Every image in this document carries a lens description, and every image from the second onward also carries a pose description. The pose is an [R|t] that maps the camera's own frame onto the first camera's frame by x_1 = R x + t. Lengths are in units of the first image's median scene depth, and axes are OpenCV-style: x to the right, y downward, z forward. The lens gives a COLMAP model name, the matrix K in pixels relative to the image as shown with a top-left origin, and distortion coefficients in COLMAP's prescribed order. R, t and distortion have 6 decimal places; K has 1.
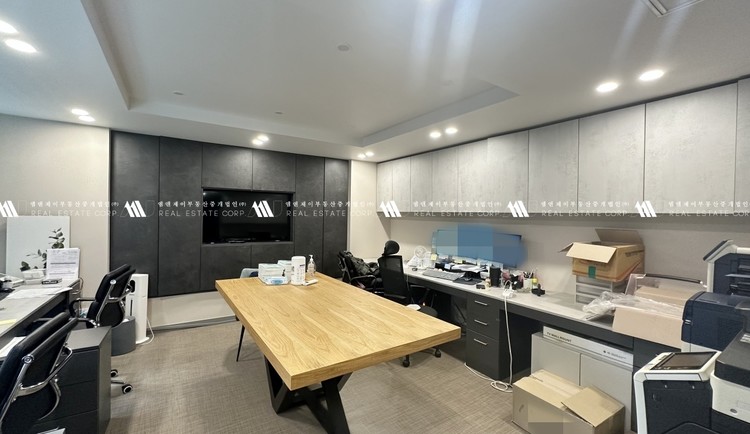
lens RADIAL K [[310.1, 0, 375.0], [0, 310.1, 217.0], [0, 0, 1]] dist [-0.000135, 0.000636]
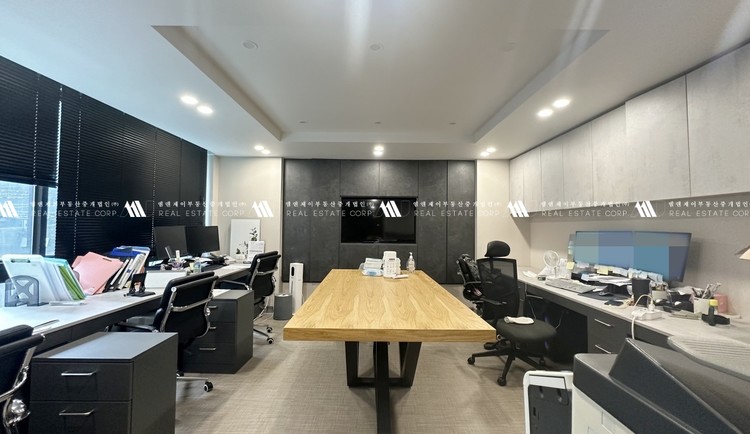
lens RADIAL K [[310.1, 0, 375.0], [0, 310.1, 217.0], [0, 0, 1]] dist [-0.000135, 0.000636]
pose [[0.833929, -0.027959, -0.551163, 0.242358], [0.000245, 0.998735, -0.050292, 0.051047], [0.551871, 0.041805, 0.832881, 0.062740]]
